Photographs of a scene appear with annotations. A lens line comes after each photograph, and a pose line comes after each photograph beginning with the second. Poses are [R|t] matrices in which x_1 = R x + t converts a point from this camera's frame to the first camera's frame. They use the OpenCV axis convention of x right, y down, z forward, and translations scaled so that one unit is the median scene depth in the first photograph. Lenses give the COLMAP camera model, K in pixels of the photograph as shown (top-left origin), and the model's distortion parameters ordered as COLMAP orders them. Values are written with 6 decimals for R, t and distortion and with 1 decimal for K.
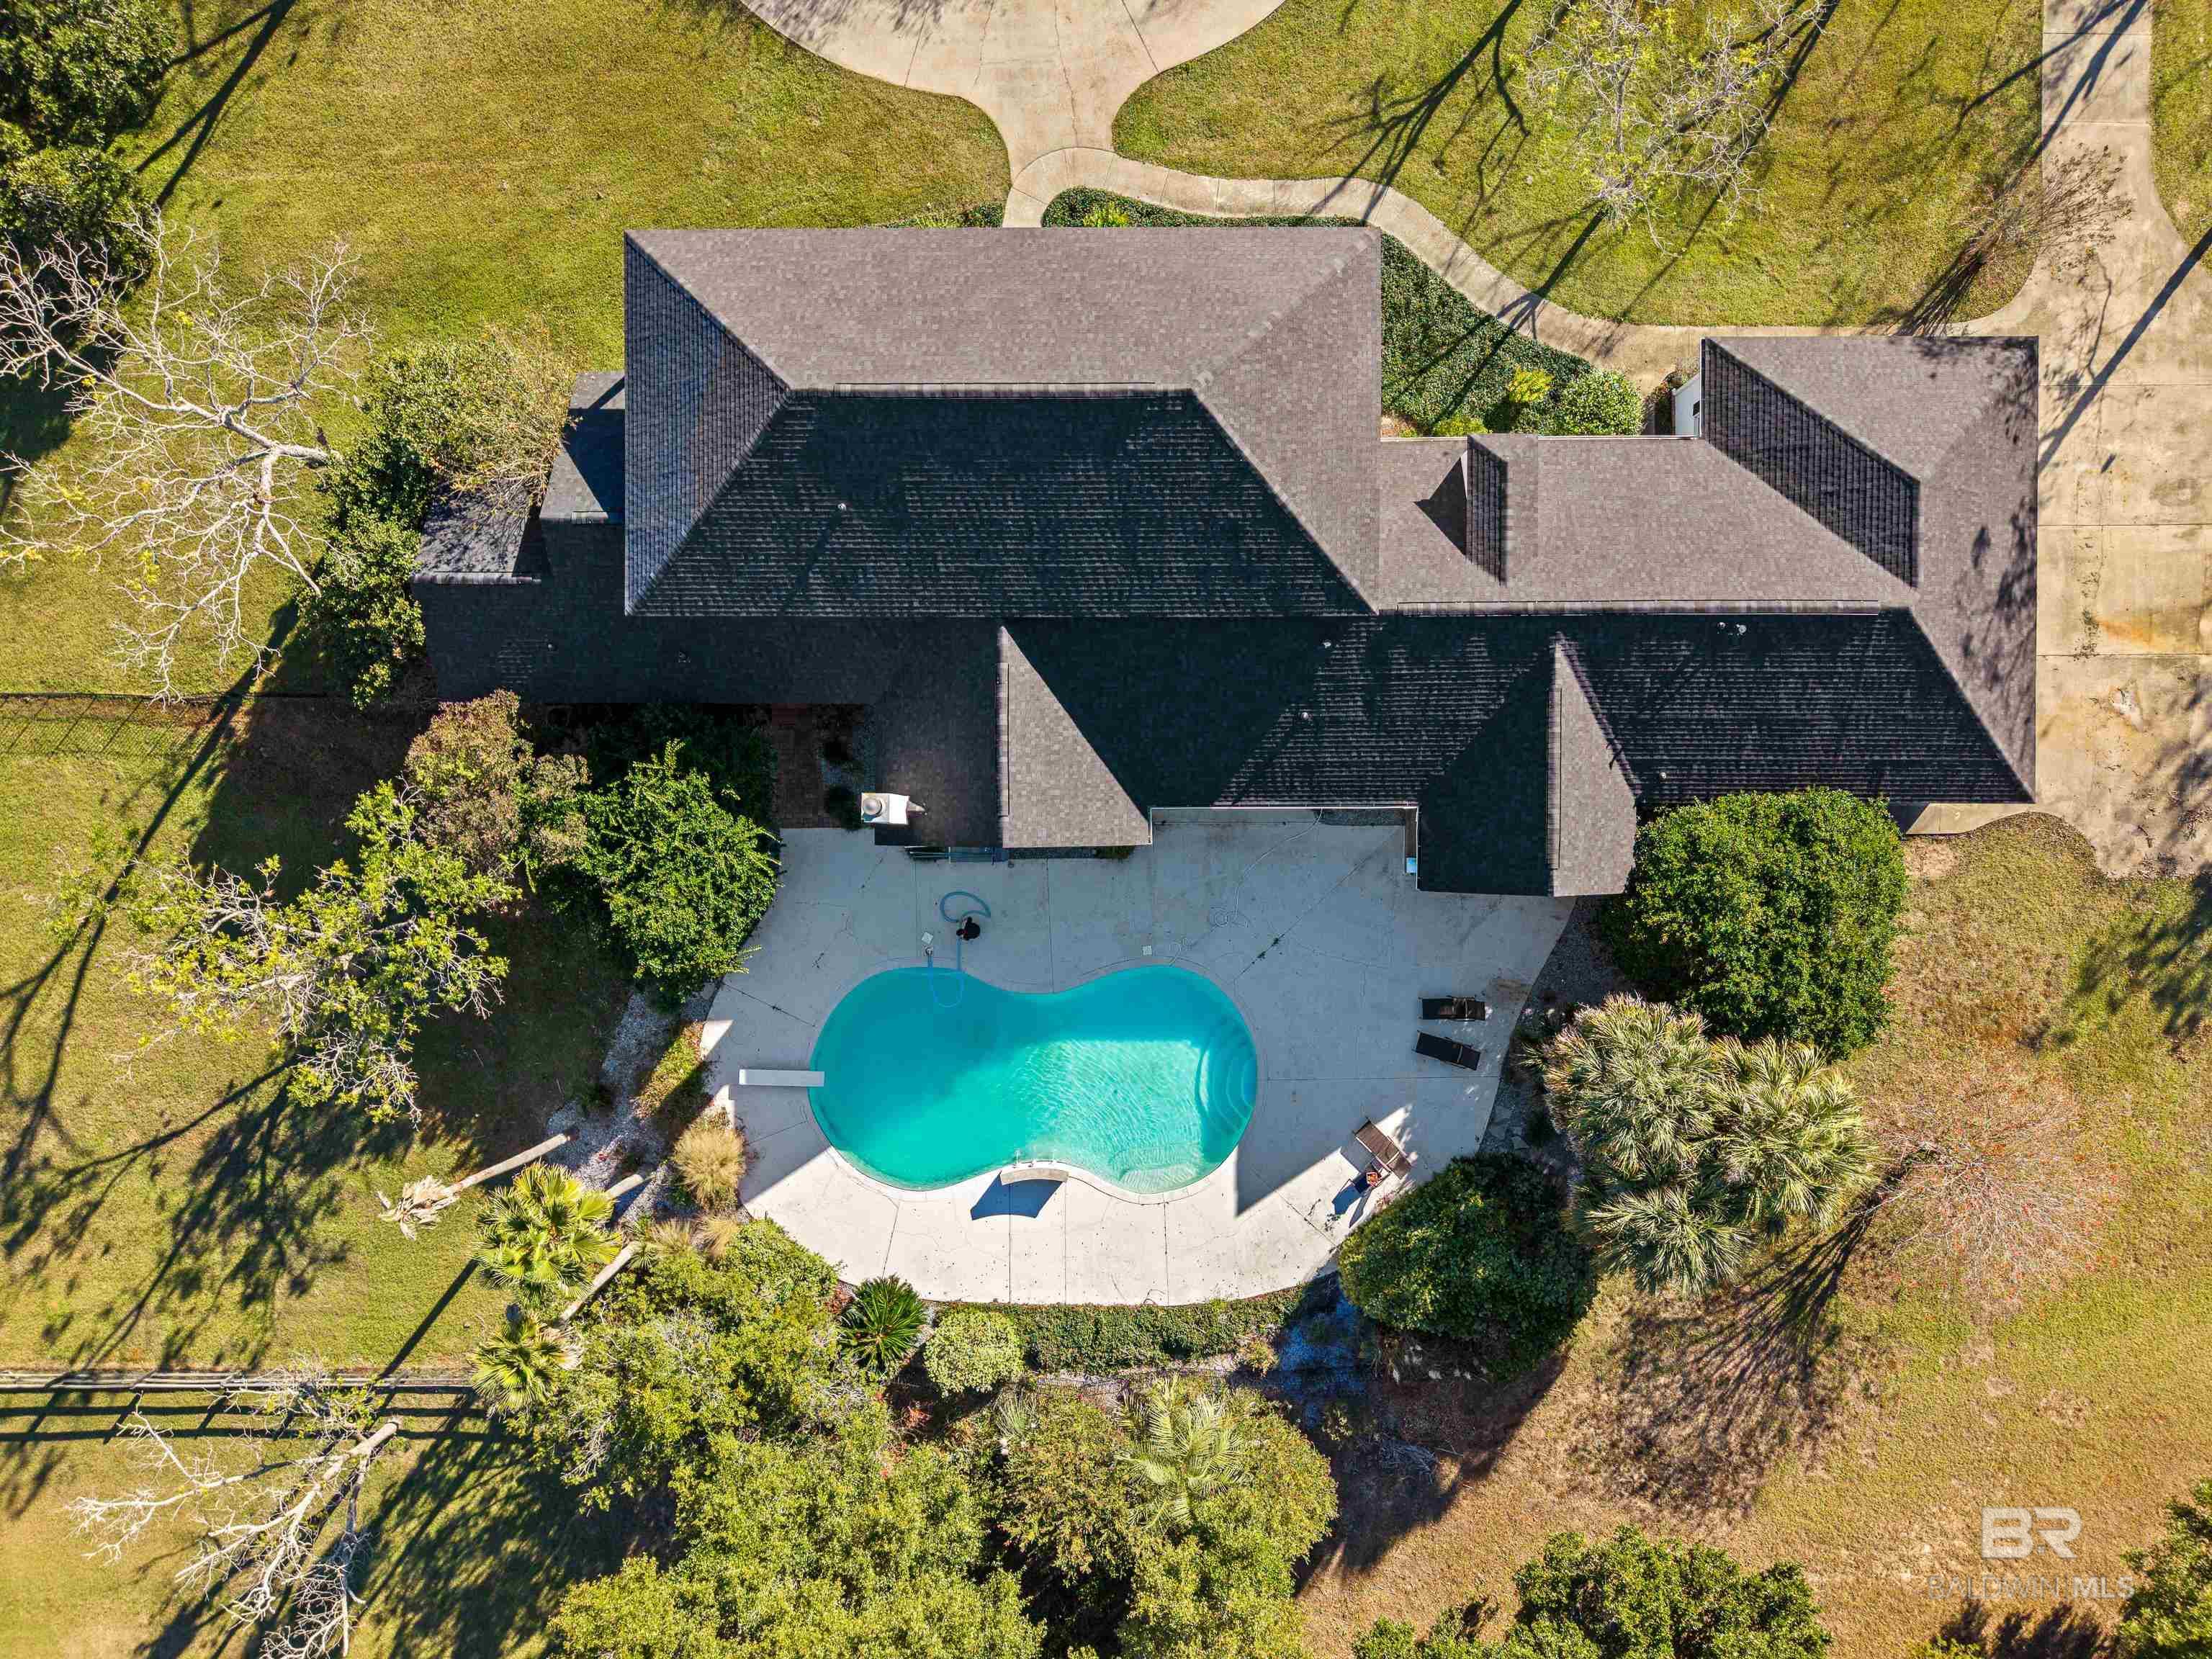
lens RADIAL K [[1505.7, 0, 1106.0], [0, 1505.7, 829.5], [0, 0, 1]] dist [0.016215, -0.035194]
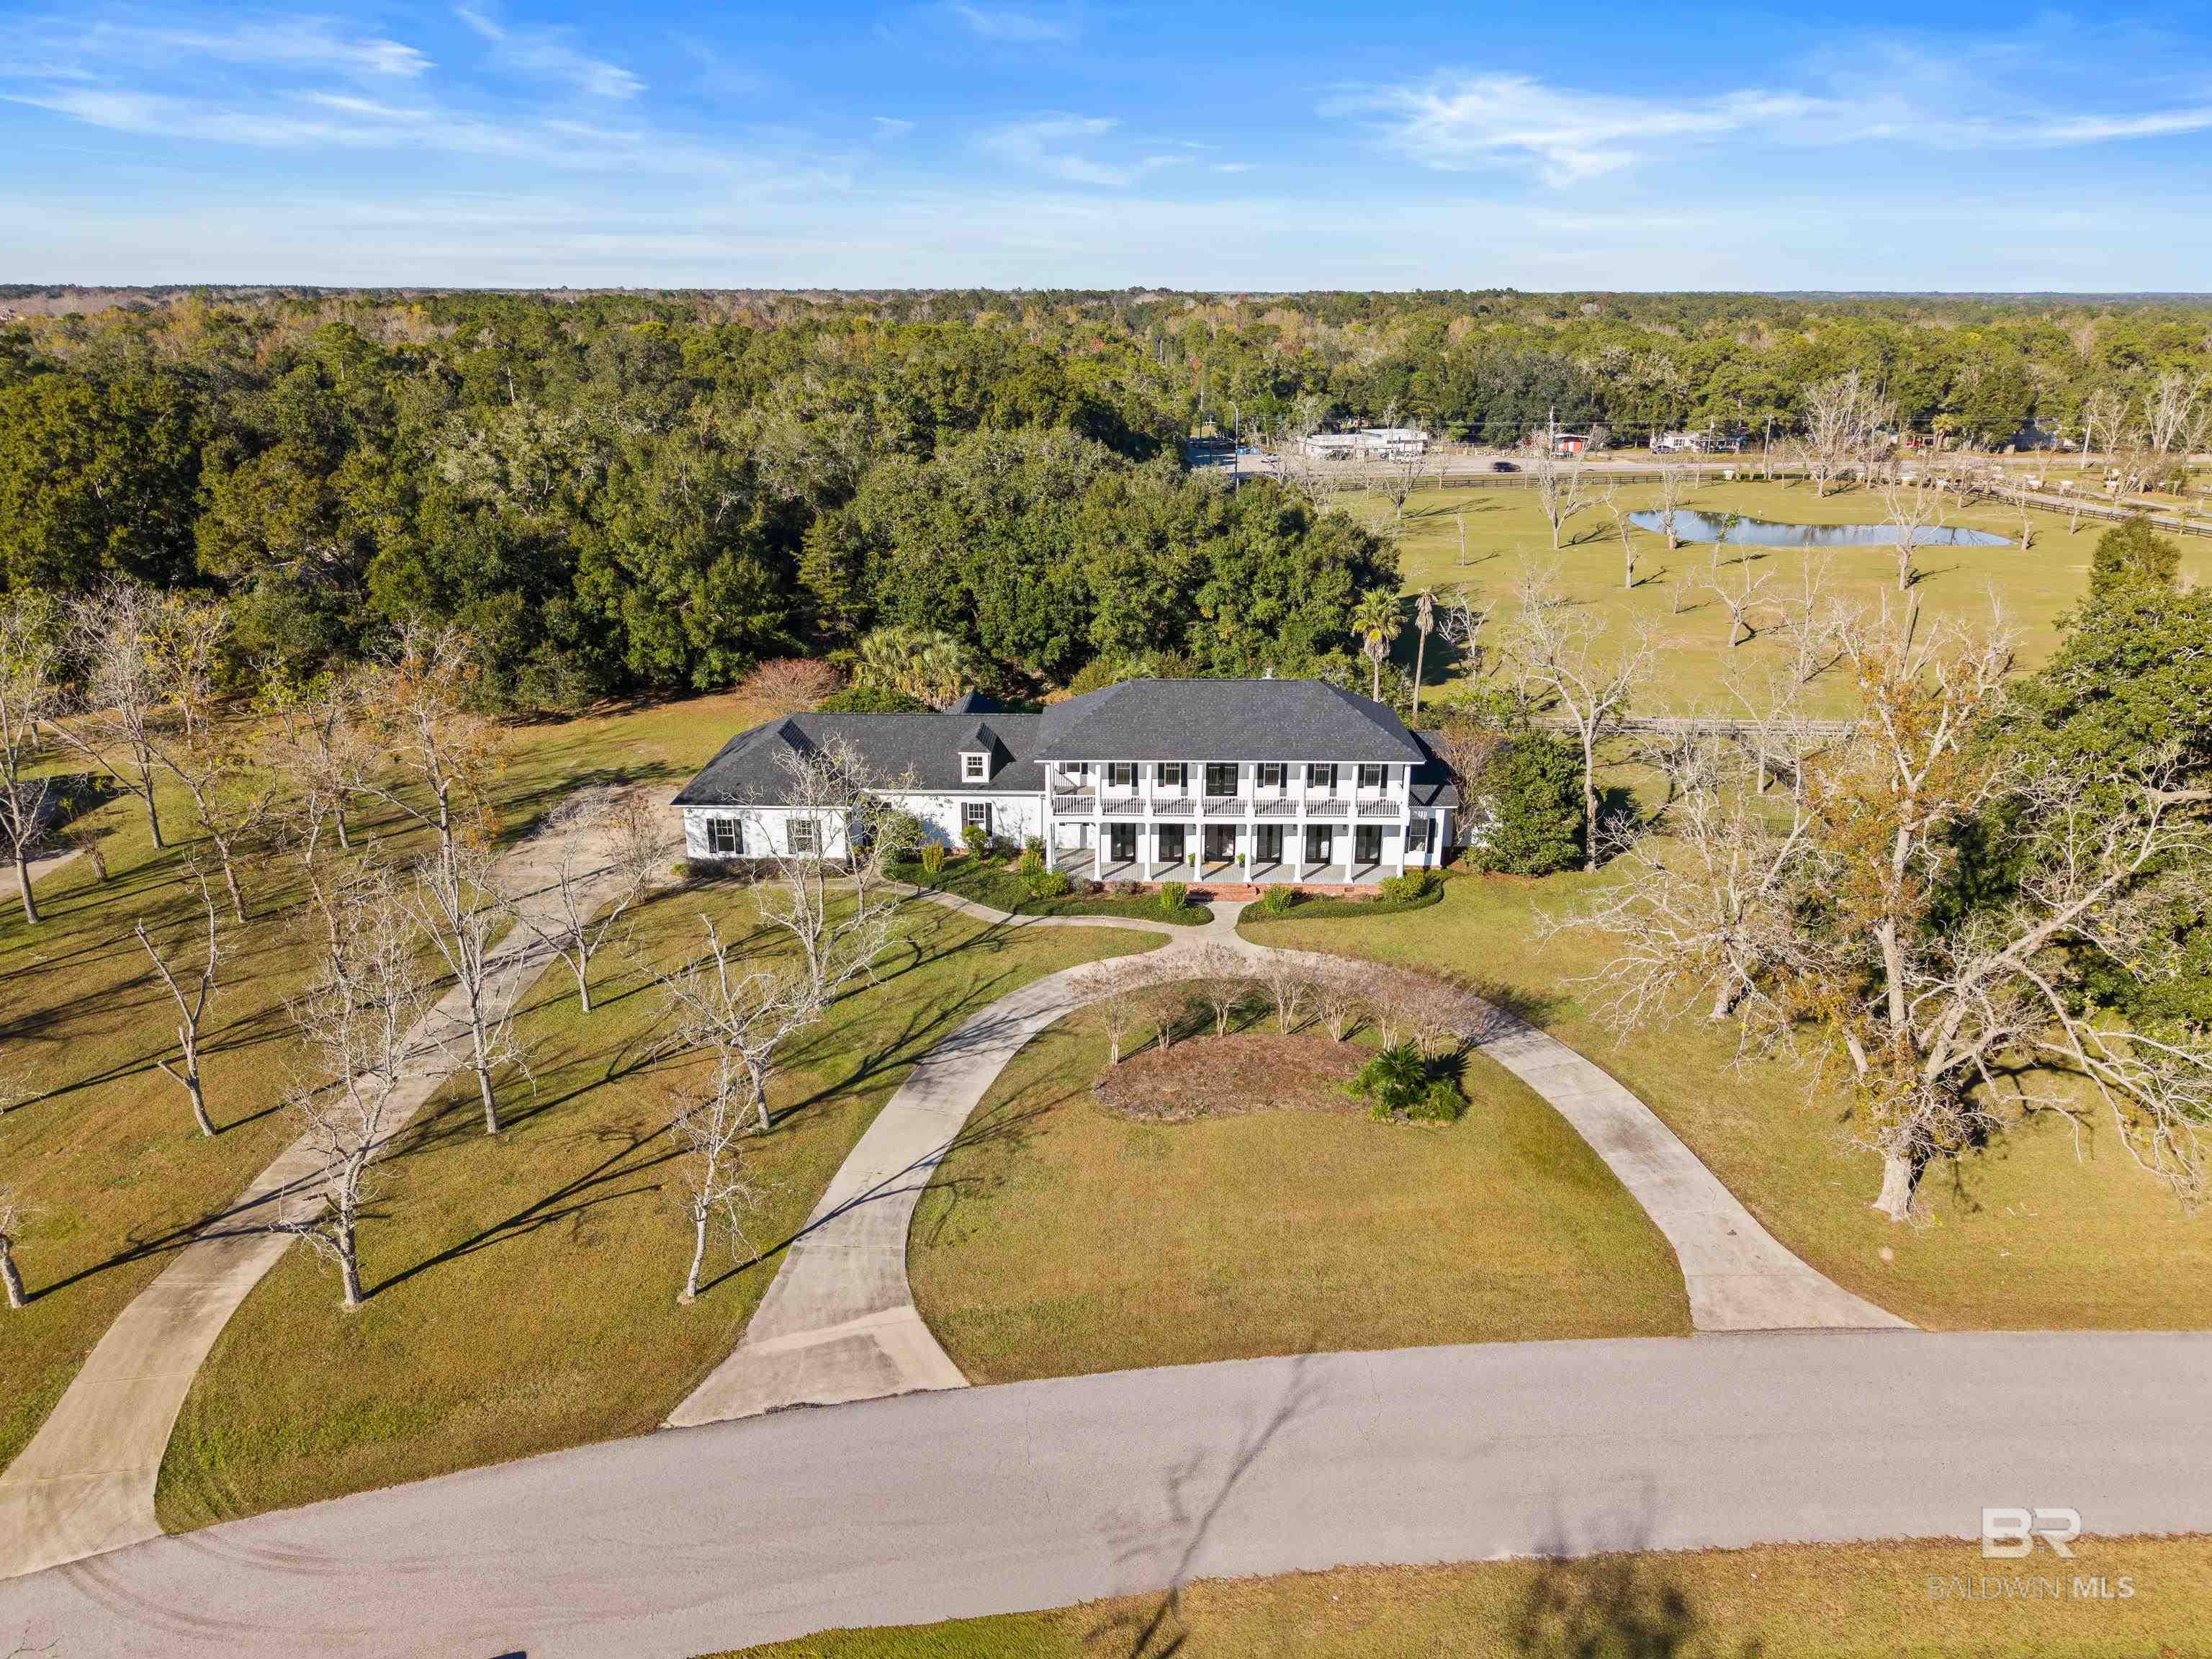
lens RADIAL K [[1505.7, 0, 1106.0], [0, 1505.7, 829.5], [0, 0, 1]] dist [0.016215, -0.035194]
pose [[-0.999839, 0.005006, 0.017214, 0.044063], [0.014606, -0.329258, 0.944127, -1.898030], [0.010394, 0.944227, 0.329132, 0.382023]]
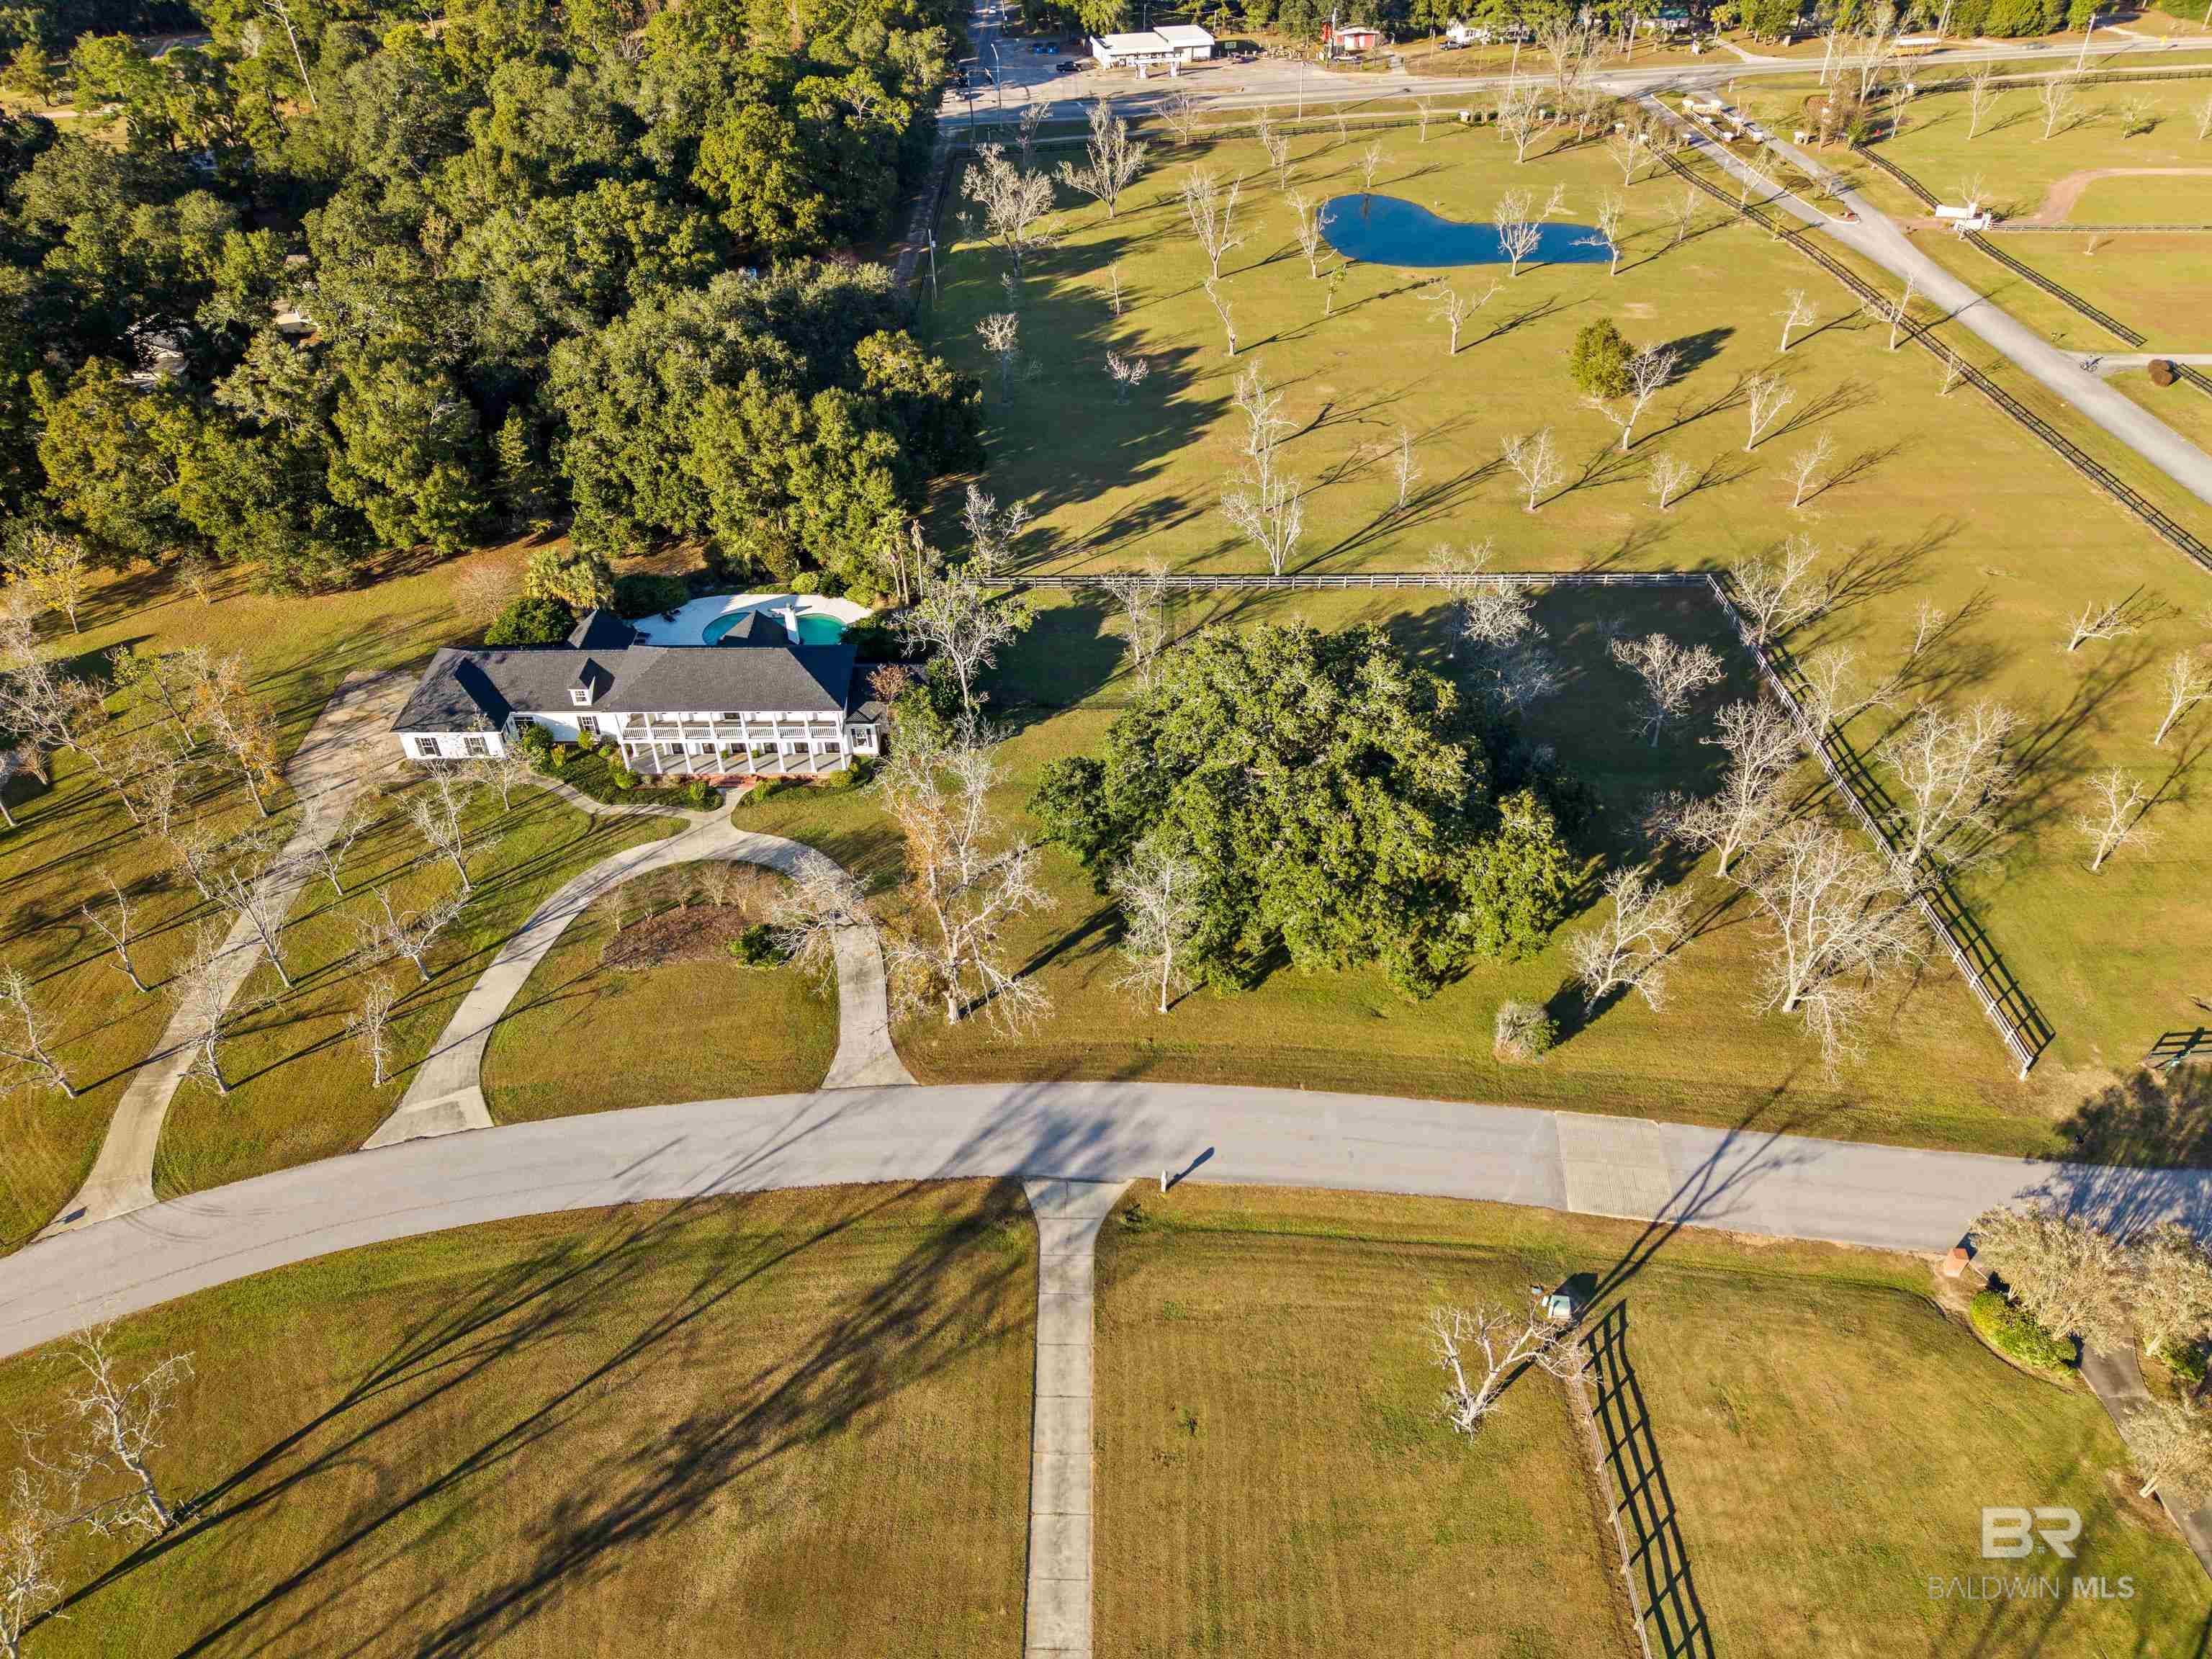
lens RADIAL K [[1511.0, 0, 1106.0], [0, 1511.0, 829.5], [0, 0, 1]] dist [0.023281, -0.034868]
pose [[-0.999749, 0.022386, 0.000829, -0.743532], [-0.013545, -0.633557, 0.773578, -2.565242], [0.017842, 0.773372, 0.633701, -0.685397]]
